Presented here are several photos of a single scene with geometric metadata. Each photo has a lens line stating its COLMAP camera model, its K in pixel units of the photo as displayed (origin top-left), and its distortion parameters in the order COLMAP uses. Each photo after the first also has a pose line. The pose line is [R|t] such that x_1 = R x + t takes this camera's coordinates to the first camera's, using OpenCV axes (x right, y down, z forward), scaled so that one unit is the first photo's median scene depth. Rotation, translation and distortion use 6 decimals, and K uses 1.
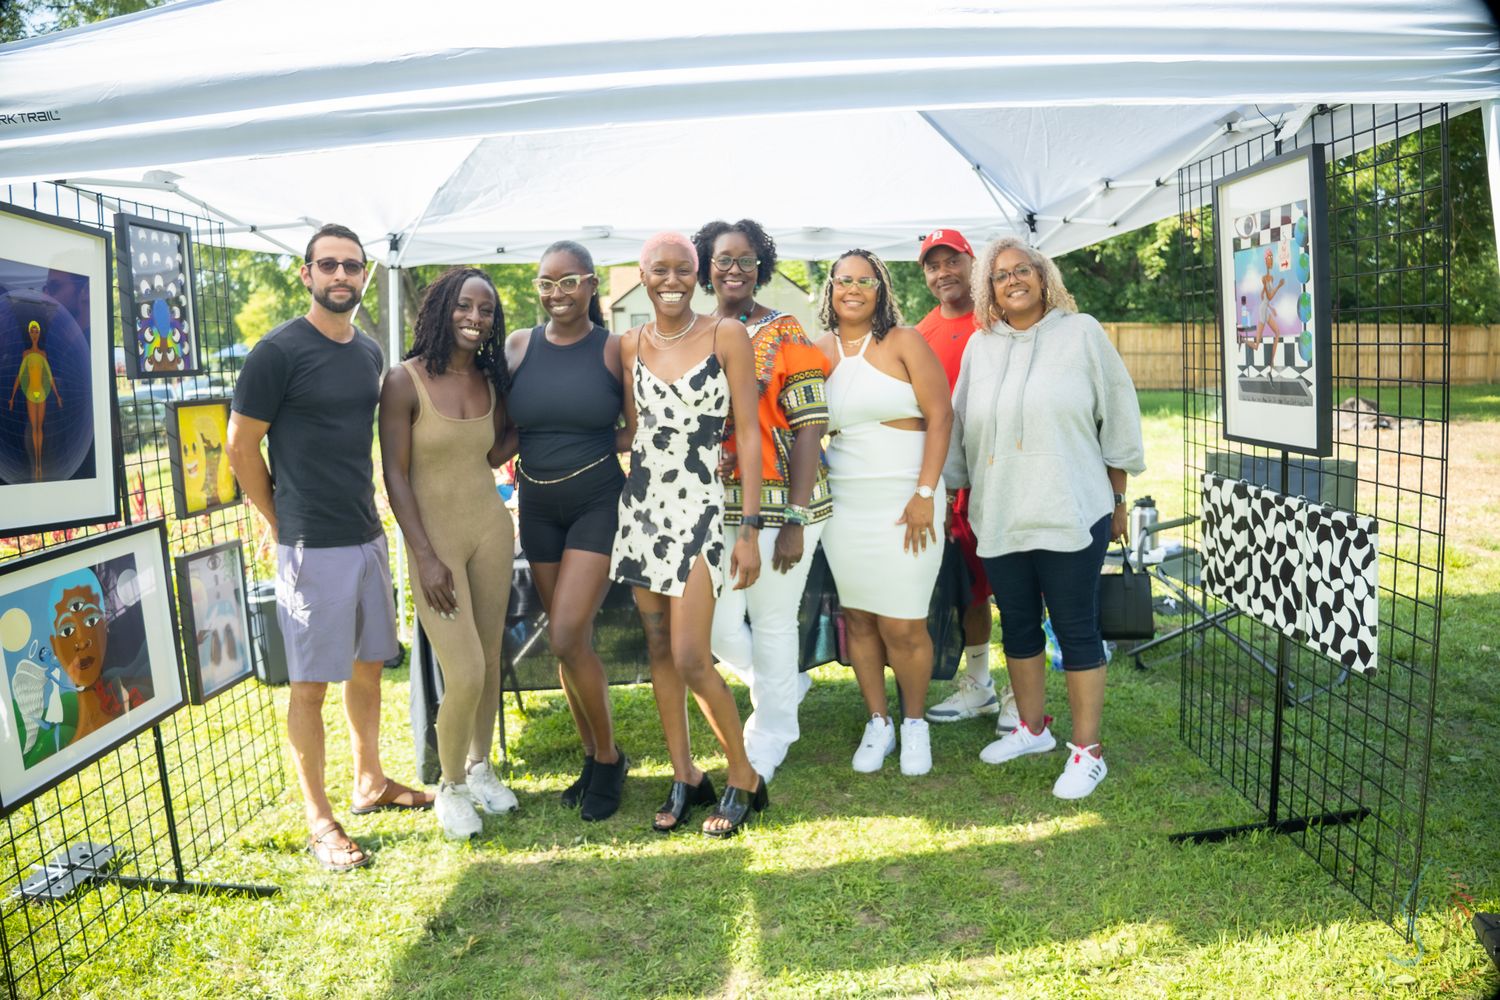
lens RADIAL K [[1018.2, 0, 750.0], [0, 1018.2, 500.0], [0, 0, 1]] dist [-0.204049, 0.099057]
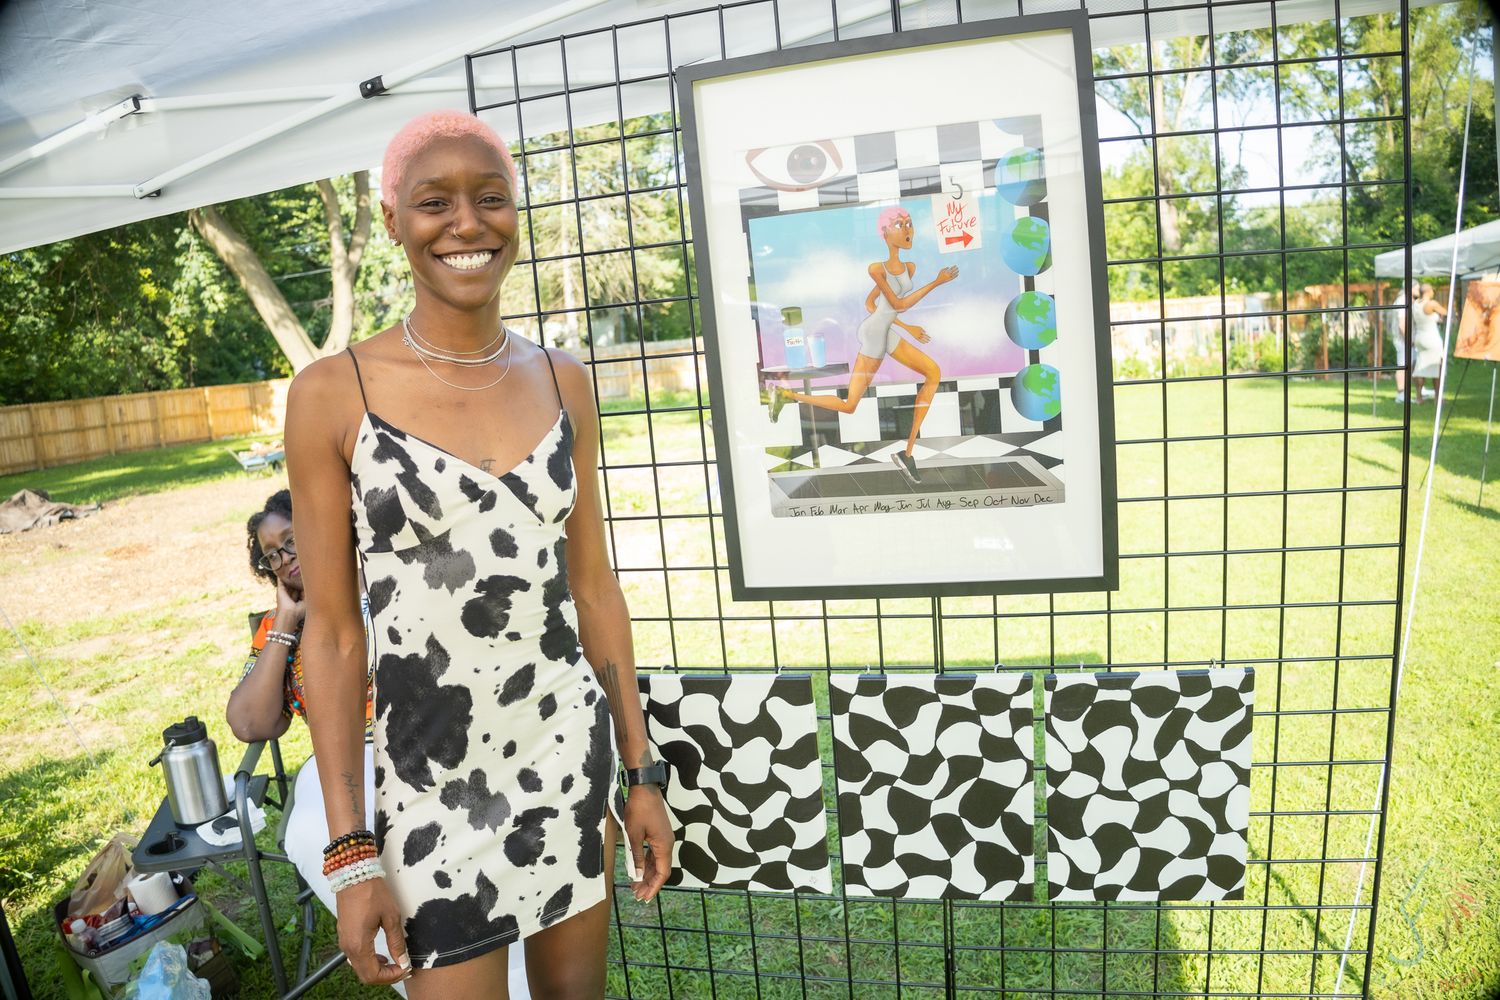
lens RADIAL K [[1018.2, 0, 750.0], [0, 1018.2, 500.0], [0, 0, 1]] dist [-0.204049, 0.099057]
pose [[0.261619, -0.136708, 0.955440, 0.001498], [0.214410, 0.973415, 0.080570, -0.157770], [-0.941055, 0.183777, 0.283975, 0.869325]]
